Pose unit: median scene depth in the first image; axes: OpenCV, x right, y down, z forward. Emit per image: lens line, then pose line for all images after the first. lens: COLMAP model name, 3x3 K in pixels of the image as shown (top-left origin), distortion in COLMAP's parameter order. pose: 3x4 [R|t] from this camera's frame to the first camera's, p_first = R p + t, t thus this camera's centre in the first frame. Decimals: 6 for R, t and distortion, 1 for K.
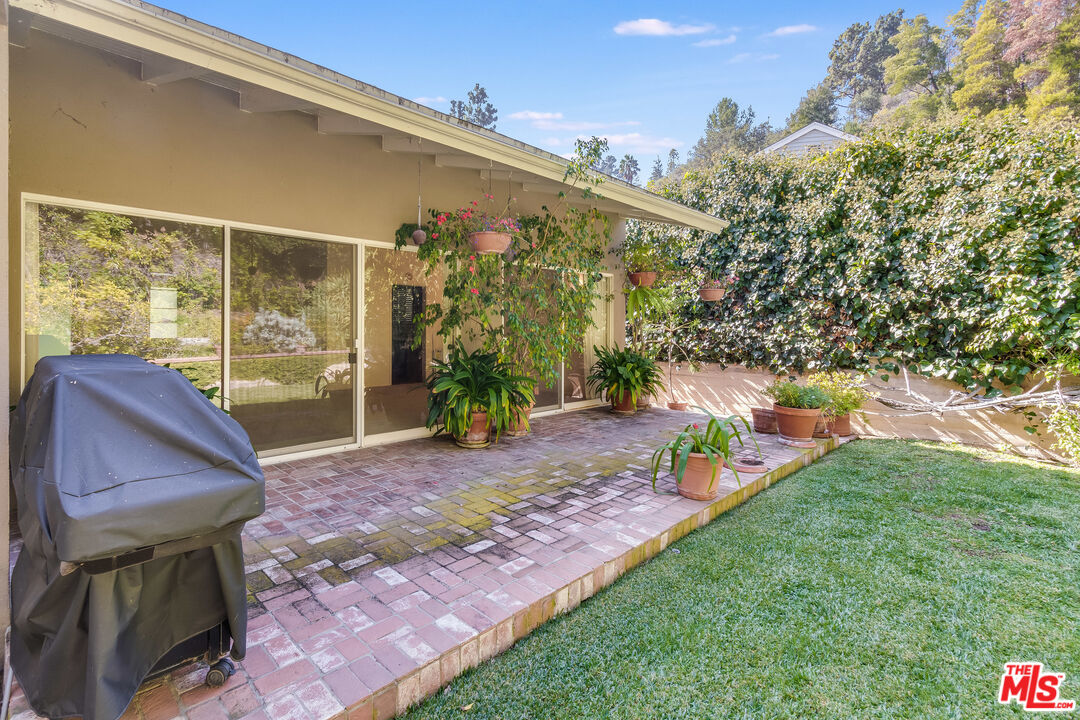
lens RADIAL K [[498.8, 0, 542.3], [0, 498.8, 323.4], [0, 0, 1]] dist [0.010915, -0.002886]
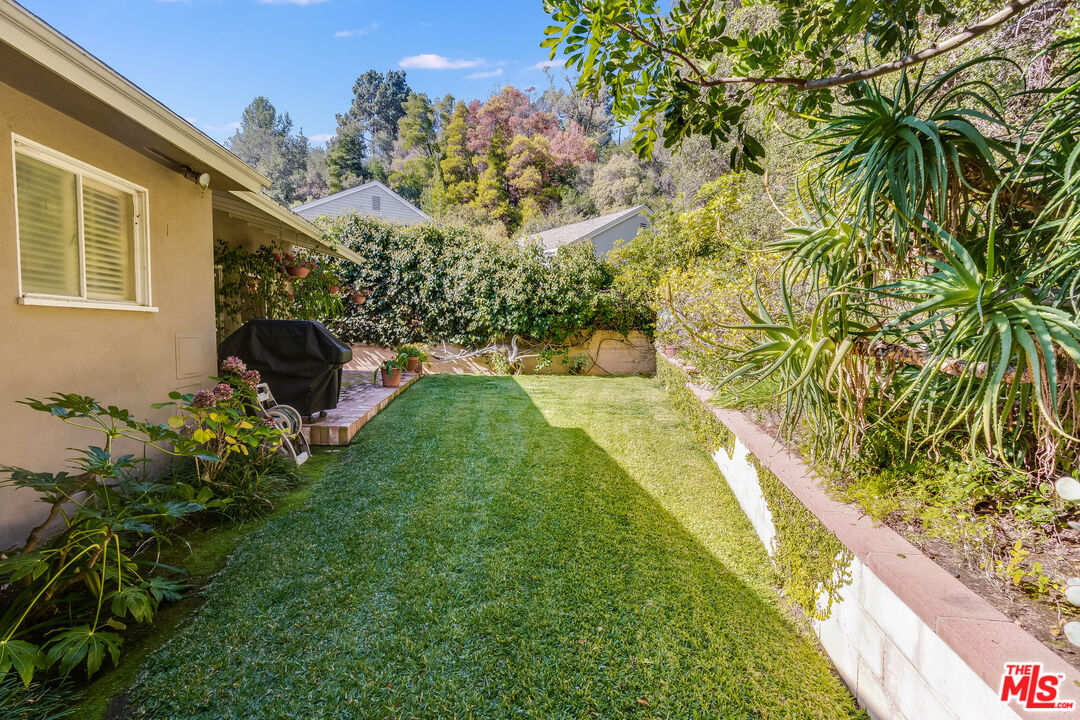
lens RADIAL K [[498.8, 0, 539.9], [0, 498.8, 361.0], [0, 0, 1]] dist [0.010915, -0.002886]
pose [[0.625825, -0.050146, 0.778350, -0.609616], [-0.006641, 0.997552, 0.069608, 0.027905], [-0.779935, -0.048731, 0.623960, -0.575478]]
